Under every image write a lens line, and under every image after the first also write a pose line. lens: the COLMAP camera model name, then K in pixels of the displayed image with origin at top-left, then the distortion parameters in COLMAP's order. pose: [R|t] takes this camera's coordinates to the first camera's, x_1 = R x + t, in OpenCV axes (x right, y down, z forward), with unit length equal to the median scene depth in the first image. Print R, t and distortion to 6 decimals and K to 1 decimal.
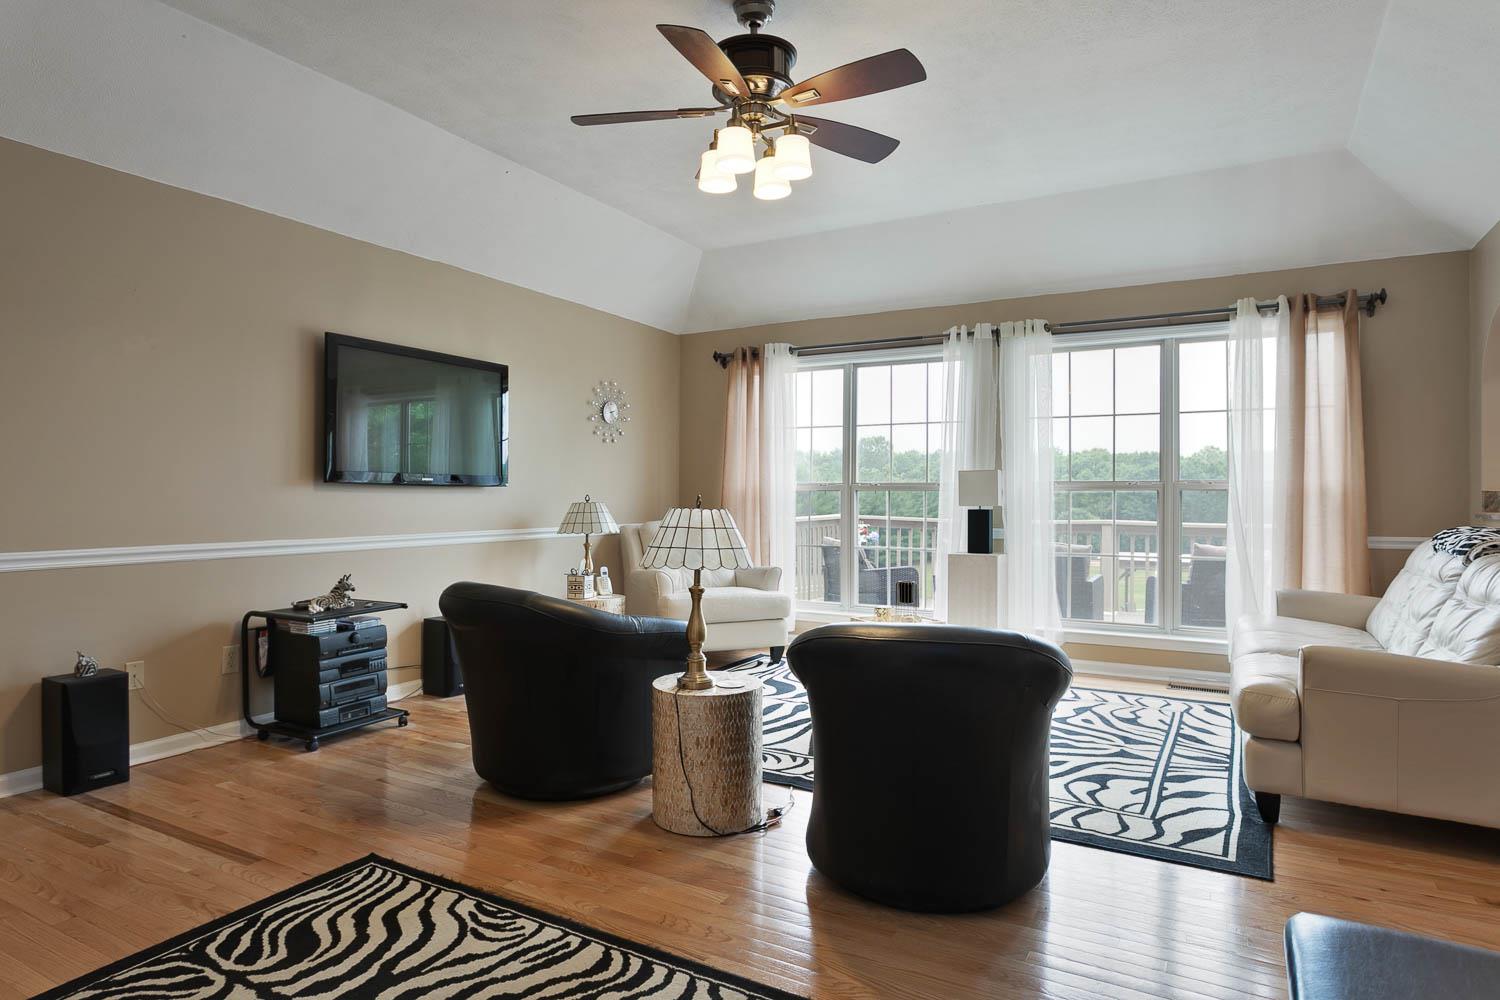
lens RADIAL K [[864.4, 0, 750.8], [0, 864.4, 488.1], [0, 0, 1]] dist [-0.001661, -0.000356]
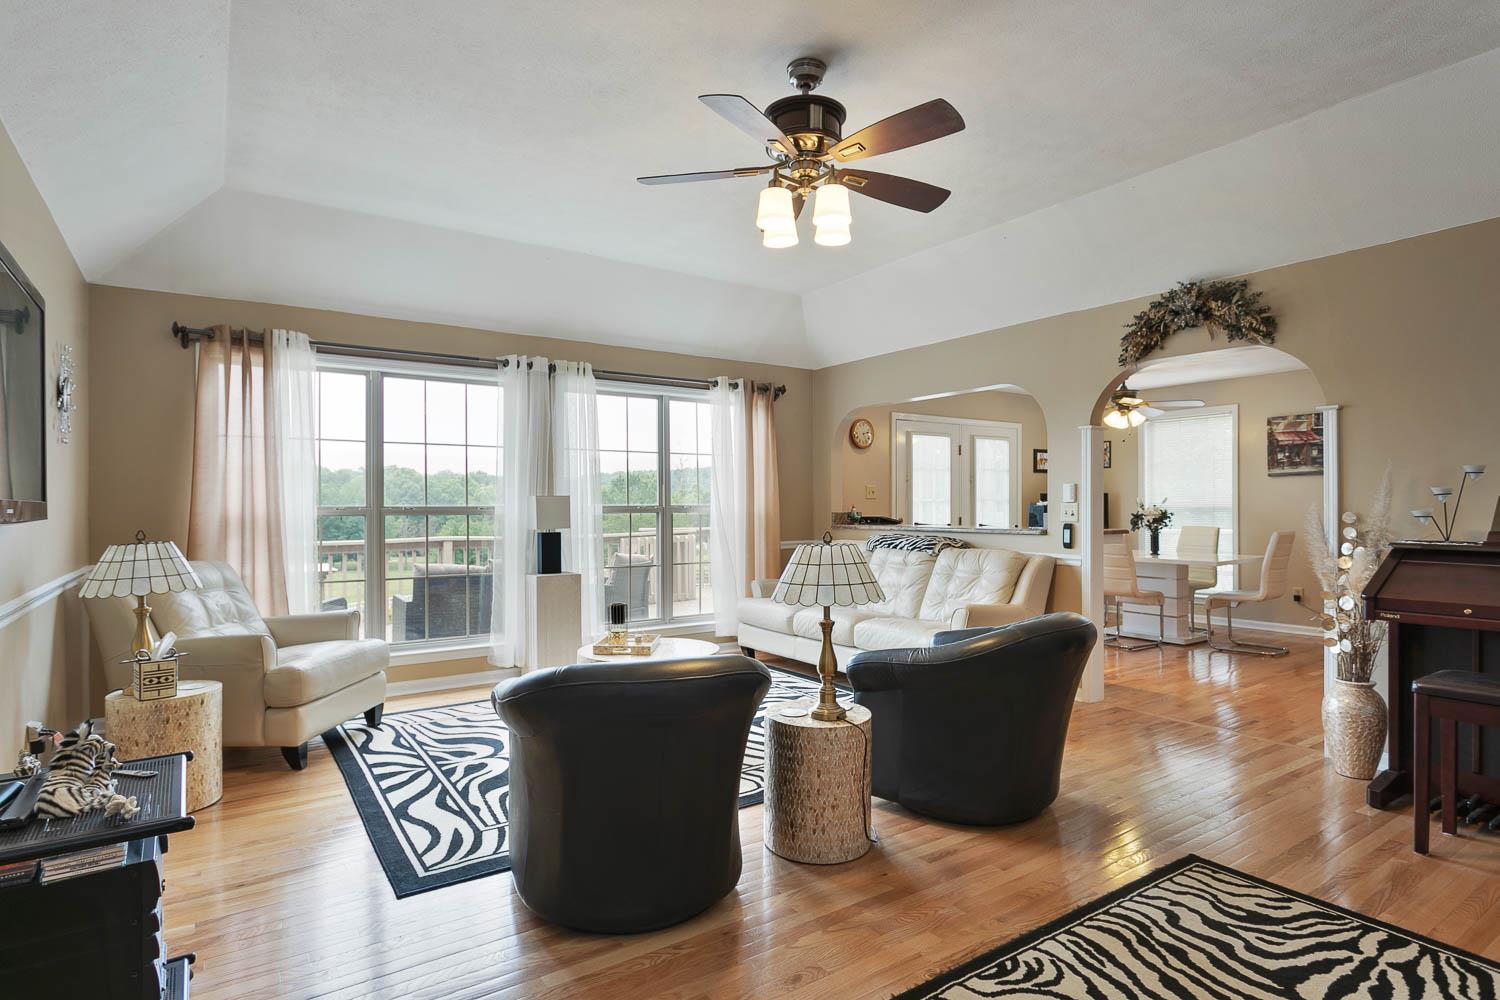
lens RADIAL K [[774.9, 0, 741.6], [0, 774.9, 510.9], [0, 0, 1]] dist [-0.017848, 0.001987]
pose [[0.448934, -0.010461, 0.893504, -0.540319], [-0.003377, 0.999904, 0.013403, -0.016541], [-0.893558, -0.009034, 0.448856, 0.396325]]
